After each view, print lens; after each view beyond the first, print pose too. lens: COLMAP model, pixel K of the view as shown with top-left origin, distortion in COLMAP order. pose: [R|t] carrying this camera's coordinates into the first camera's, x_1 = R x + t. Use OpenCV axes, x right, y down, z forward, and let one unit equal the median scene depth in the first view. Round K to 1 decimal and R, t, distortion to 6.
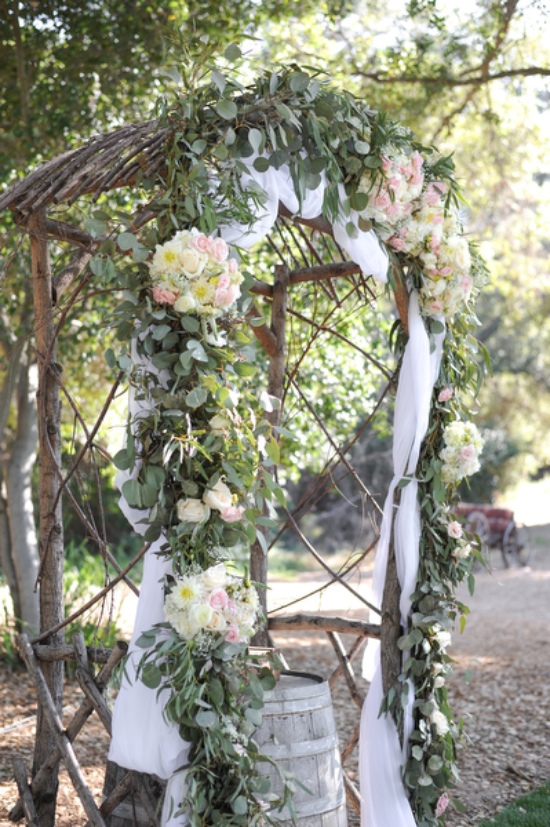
lens RADIAL K [[1200.9, 0, 275.0], [0, 1200.9, 413.5], [0, 0, 1]] dist [-0.136220, 0.022131]
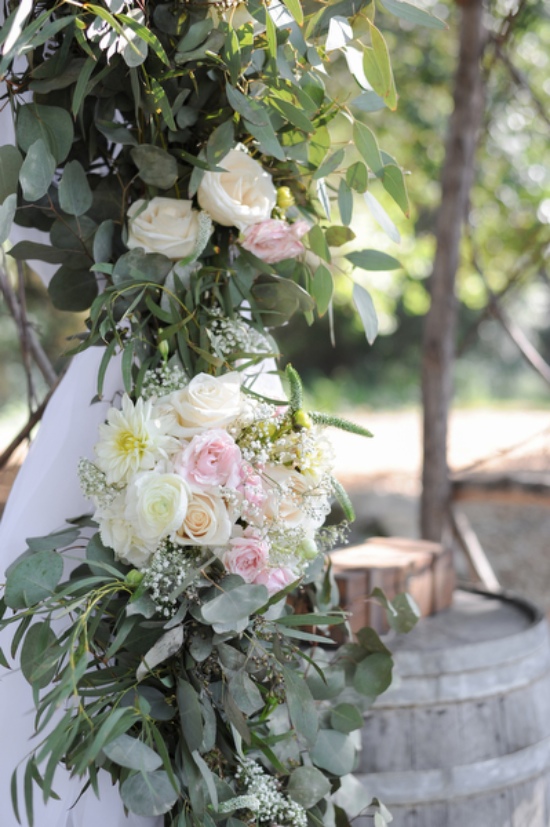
lens RADIAL K [[1200.9, 0, 275.0], [0, 1200.9, 413.5], [0, 0, 1]] dist [-0.136220, 0.022131]
pose [[0.975398, 0.013591, -0.220034, 0.050217], [0.017236, 0.990341, 0.137579, 0.087622], [0.219778, -0.137987, 0.965742, 0.628008]]
